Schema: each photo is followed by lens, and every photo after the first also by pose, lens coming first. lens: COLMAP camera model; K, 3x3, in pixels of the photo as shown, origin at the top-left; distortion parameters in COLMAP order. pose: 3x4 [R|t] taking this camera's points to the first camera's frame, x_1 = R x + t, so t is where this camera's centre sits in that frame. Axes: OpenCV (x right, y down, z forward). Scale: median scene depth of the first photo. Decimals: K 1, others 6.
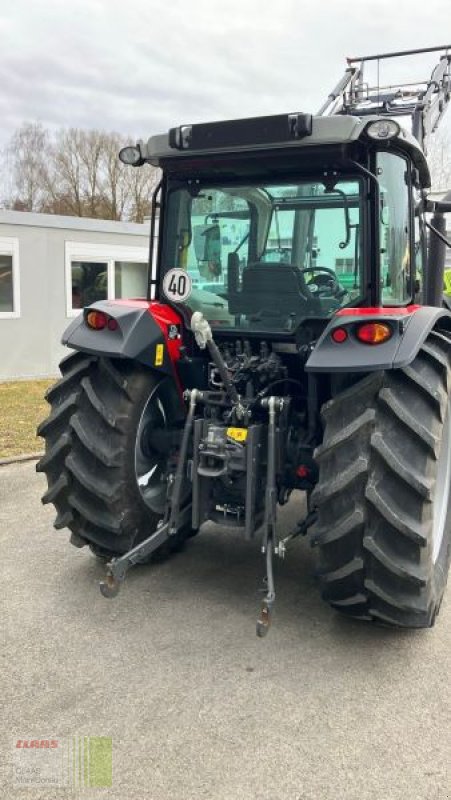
lens RADIAL K [[622.7, 0, 232.5], [0, 622.7, 396.5], [0, 0, 1]] dist [0.032388, -0.032261]
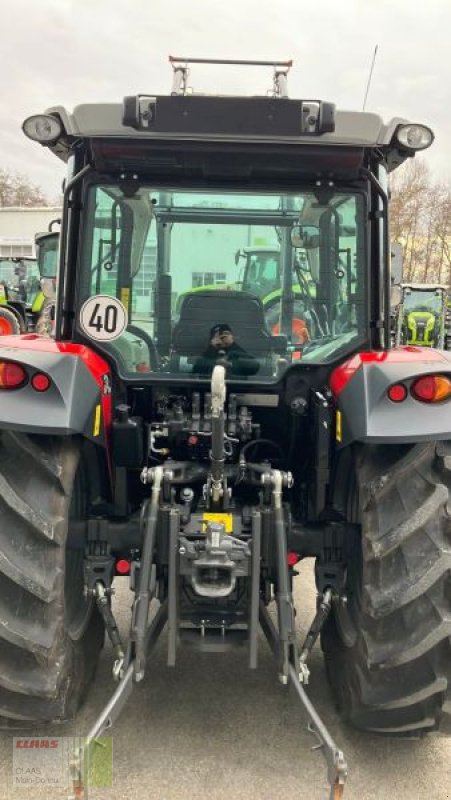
lens RADIAL K [[622.7, 0, 225.7], [0, 622.7, 391.8], [0, 0, 1]] dist [0.032388, -0.032261]
pose [[0.903004, -0.048825, 0.426848, -0.289836], [0.058627, 0.998231, -0.009843, -0.085624], [-0.425612, 0.033913, 0.904270, 0.321088]]
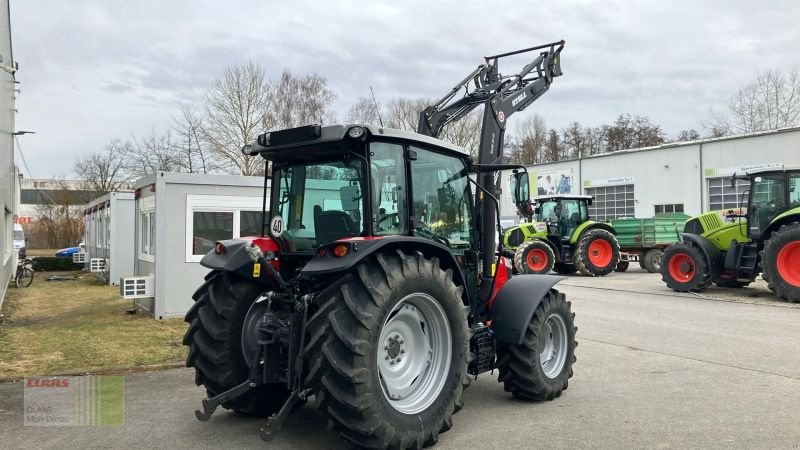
lens RADIAL K [[622.7, 0, 399.2], [0, 622.7, 227.5], [0, 0, 1]] dist [0.032388, -0.032261]
pose [[0.965321, -0.023358, -0.260018, 0.653930], [-0.026130, 0.982343, -0.185257, 0.111079], [0.259754, 0.185626, 0.947666, -0.422426]]
